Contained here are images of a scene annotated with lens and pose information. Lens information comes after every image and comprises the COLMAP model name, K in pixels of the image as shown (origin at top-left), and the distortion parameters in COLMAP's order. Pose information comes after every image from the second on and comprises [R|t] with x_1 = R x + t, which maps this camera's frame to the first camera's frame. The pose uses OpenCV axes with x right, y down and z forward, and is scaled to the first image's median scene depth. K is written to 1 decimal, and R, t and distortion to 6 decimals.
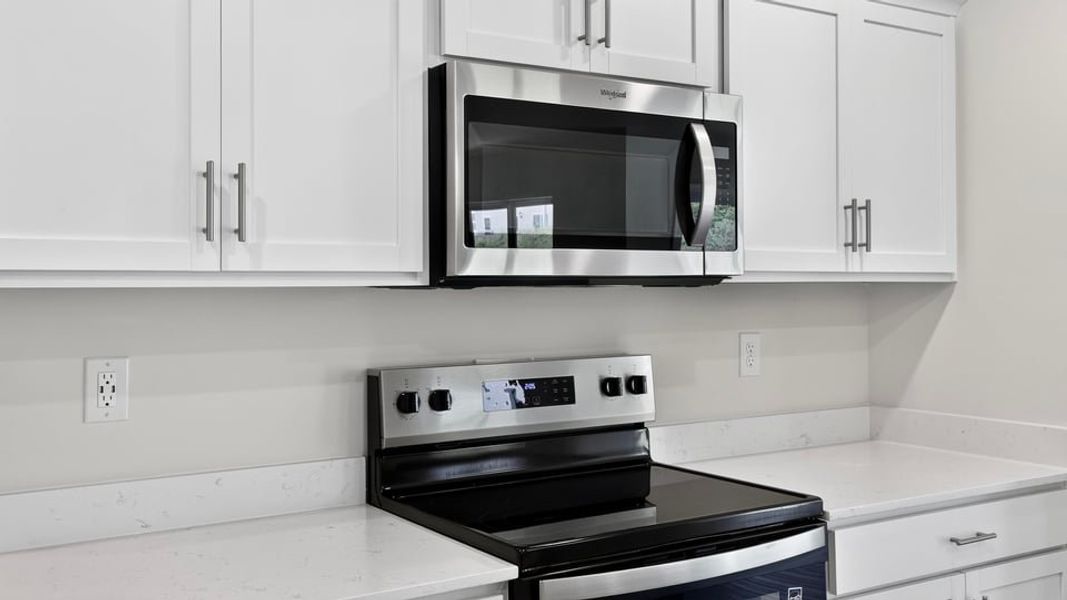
lens RADIAL K [[1080.2, 0, 532.8], [0, 1080.2, 262.6], [0, 0, 1]] dist [-0.004908, -0.002805]
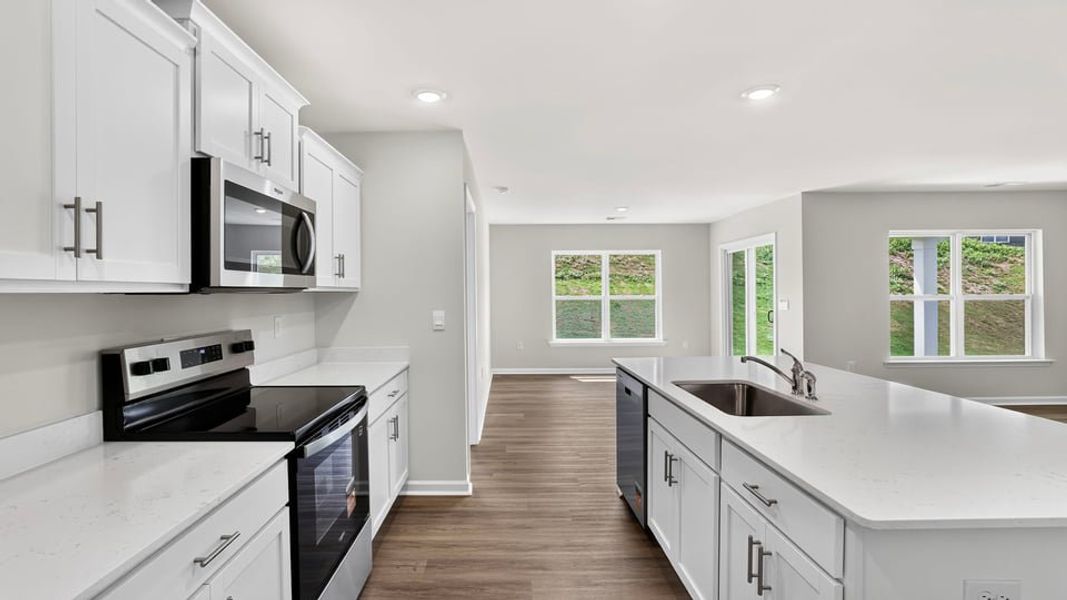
lens RADIAL K [[473.0, 0, 523.1], [0, 473.0, 291.1], [0, 0, 1]] dist [-0.029908, 0.000047]
pose [[0.534203, 0.002180, 0.845354, -0.368394], [-0.013760, 0.999887, 0.006117, 0.007442], [-0.845244, -0.014900, 0.534172, 0.185222]]
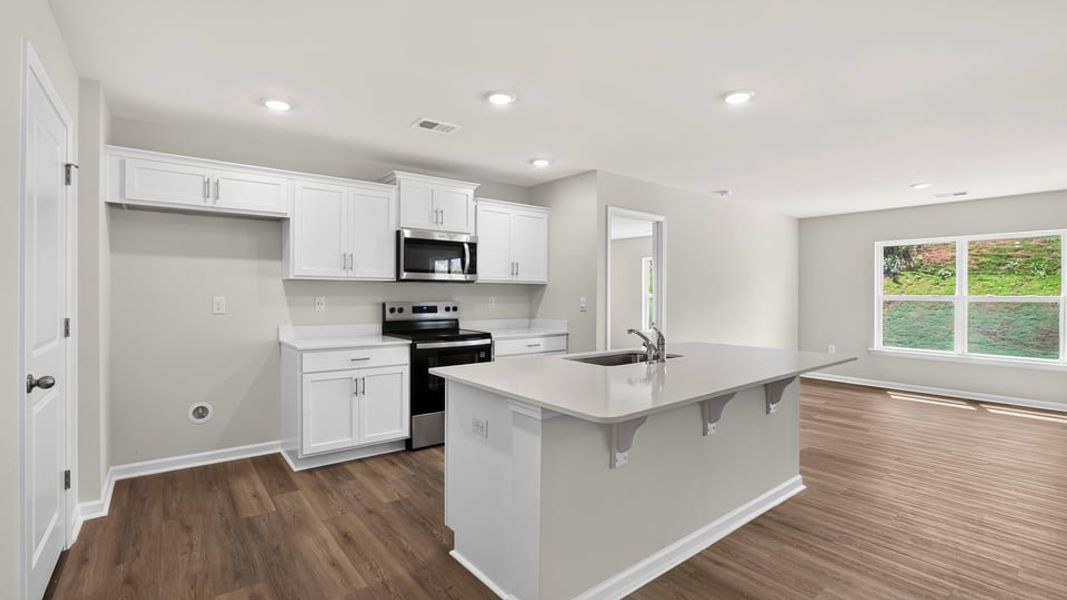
lens RADIAL K [[473.0, 0, 523.1], [0, 473.0, 291.1], [0, 0, 1]] dist [-0.029908, 0.000047]
pose [[0.995772, 0.012154, 0.091052, 0.209400], [-0.013818, 0.999748, 0.017674, 0.018356], [-0.090814, -0.018858, 0.995689, -0.809162]]
